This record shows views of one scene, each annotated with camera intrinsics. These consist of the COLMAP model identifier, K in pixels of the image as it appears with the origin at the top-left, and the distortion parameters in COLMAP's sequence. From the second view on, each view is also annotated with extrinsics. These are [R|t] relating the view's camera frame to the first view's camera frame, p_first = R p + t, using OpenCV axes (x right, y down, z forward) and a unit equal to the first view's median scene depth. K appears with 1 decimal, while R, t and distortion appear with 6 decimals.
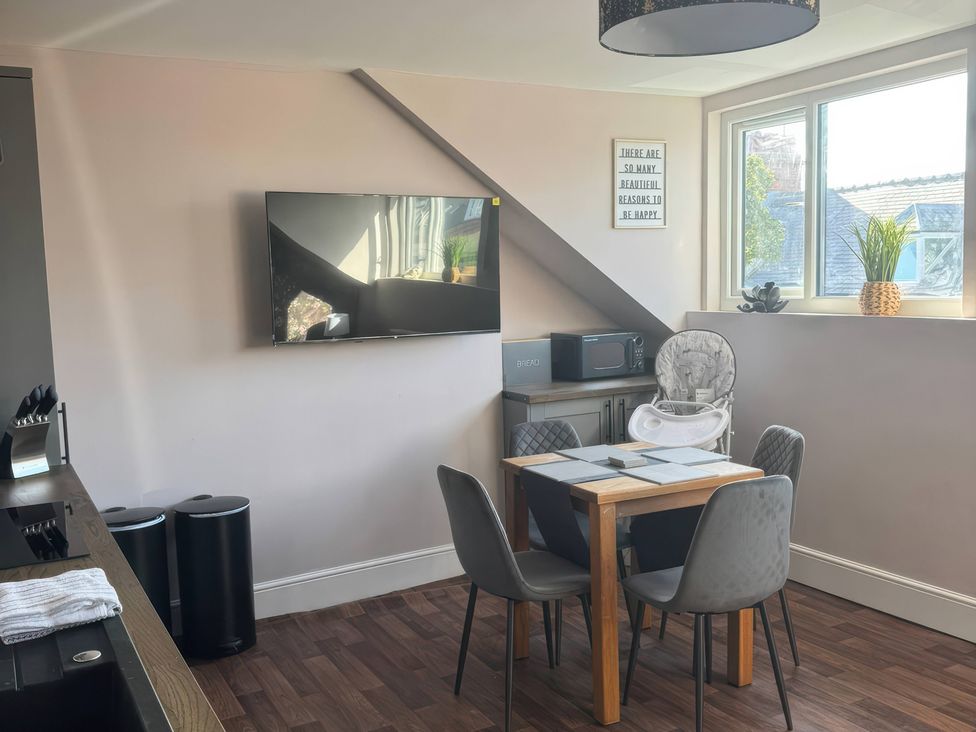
lens RADIAL K [[918.8, 0, 488.0], [0, 918.8, 366.0], [0, 0, 1]] dist [0.172579, -0.354306]
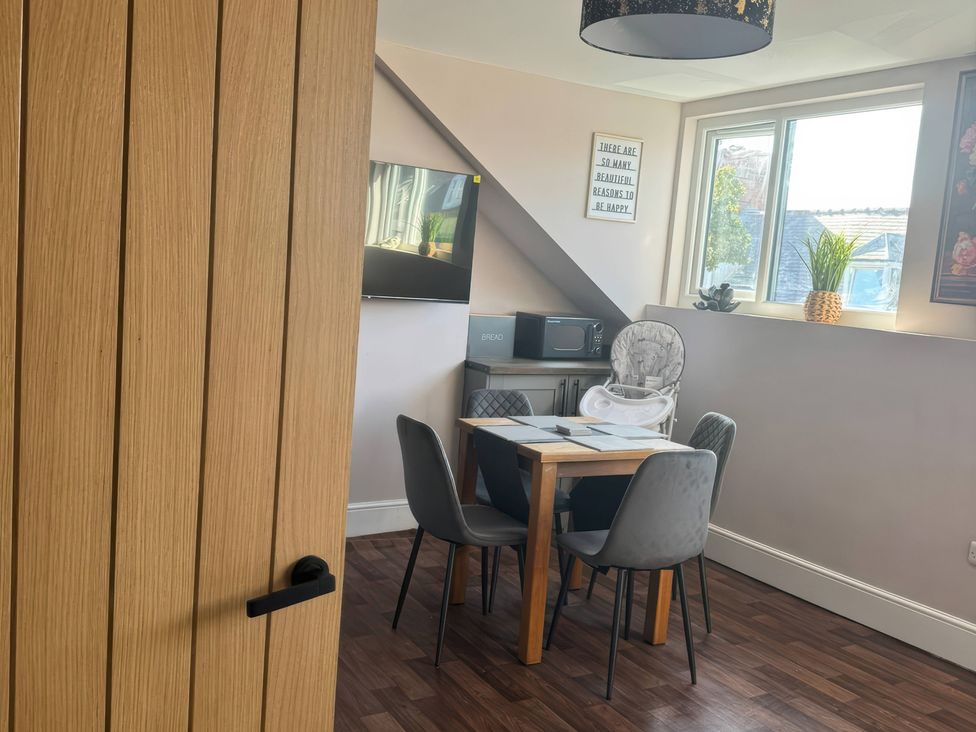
lens RADIAL K [[919.9, 0, 488.0], [0, 919.9, 366.0], [0, 0, 1]] dist [0.189125, -0.378767]
pose [[0.994234, 0.100520, 0.037357, 0.002870], [-0.100989, 0.994828, 0.010890, 0.020300], [-0.036069, -0.014600, 0.999243, -0.055976]]
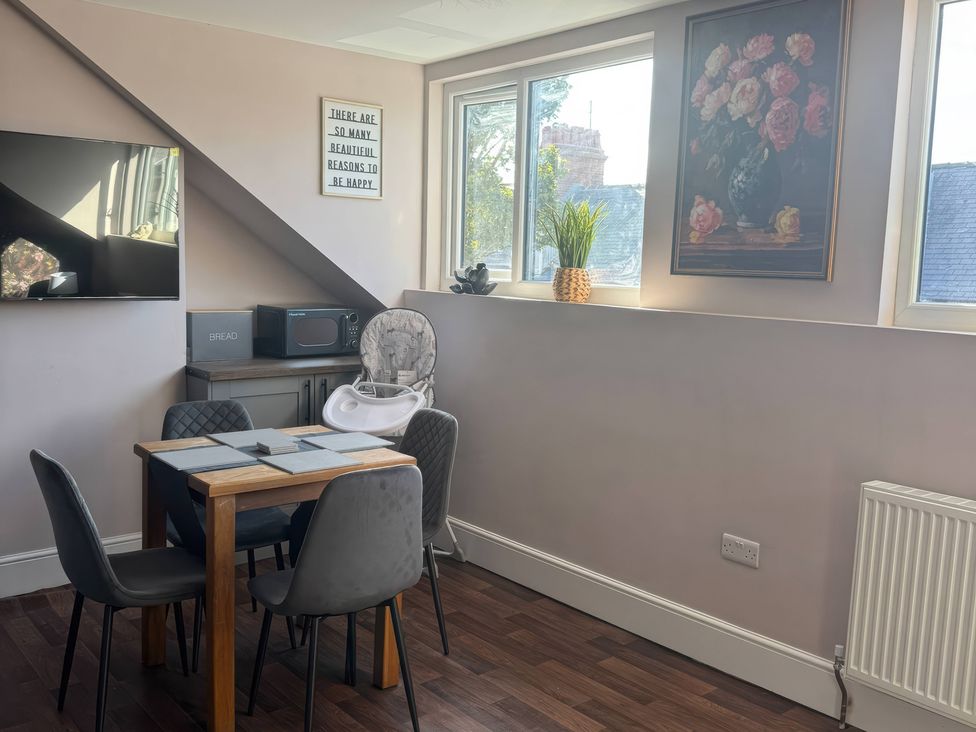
lens RADIAL K [[918.8, 0, 488.0], [0, 918.8, 366.0], [0, 0, 1]] dist [0.172579, -0.354306]
pose [[0.980907, 0.033784, 0.191523, 0.134782], [-0.037971, 0.999112, 0.018235, -0.000709], [-0.190737, -0.025159, 0.981319, 0.053795]]
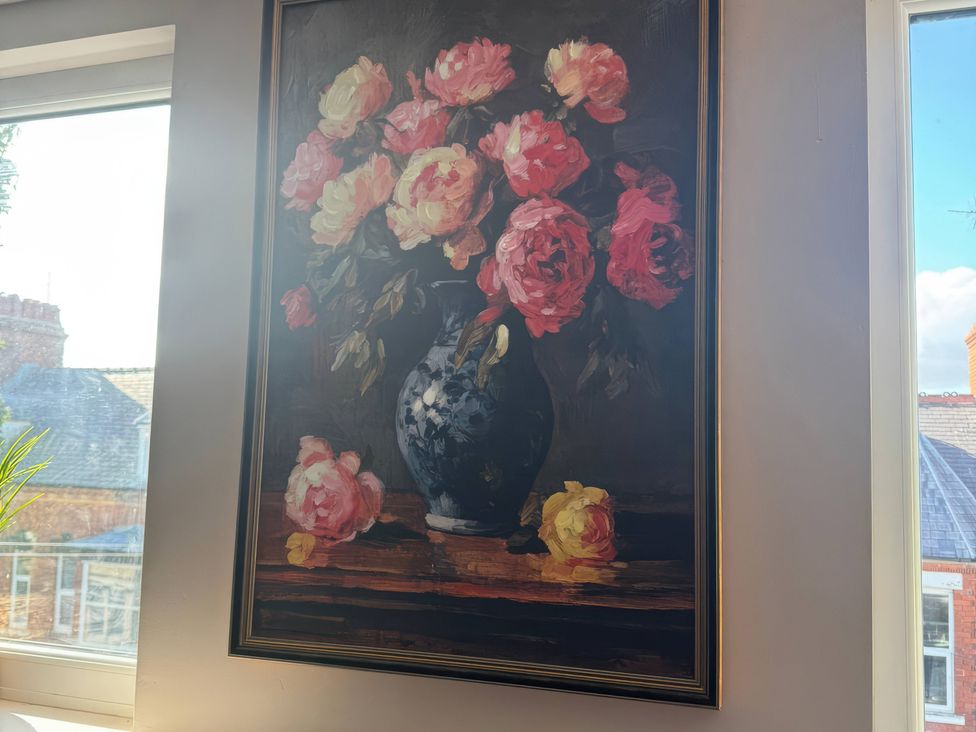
lens RADIAL K [[918.8, 0, 488.0], [0, 918.8, 366.0], [0, 0, 1]] dist [0.172579, -0.354306]
pose [[0.740351, 0.111952, 0.662833, 0.297293], [0.017435, 0.982505, -0.185418, -0.101512], [-0.671994, 0.148831, 0.725447, 0.531530]]
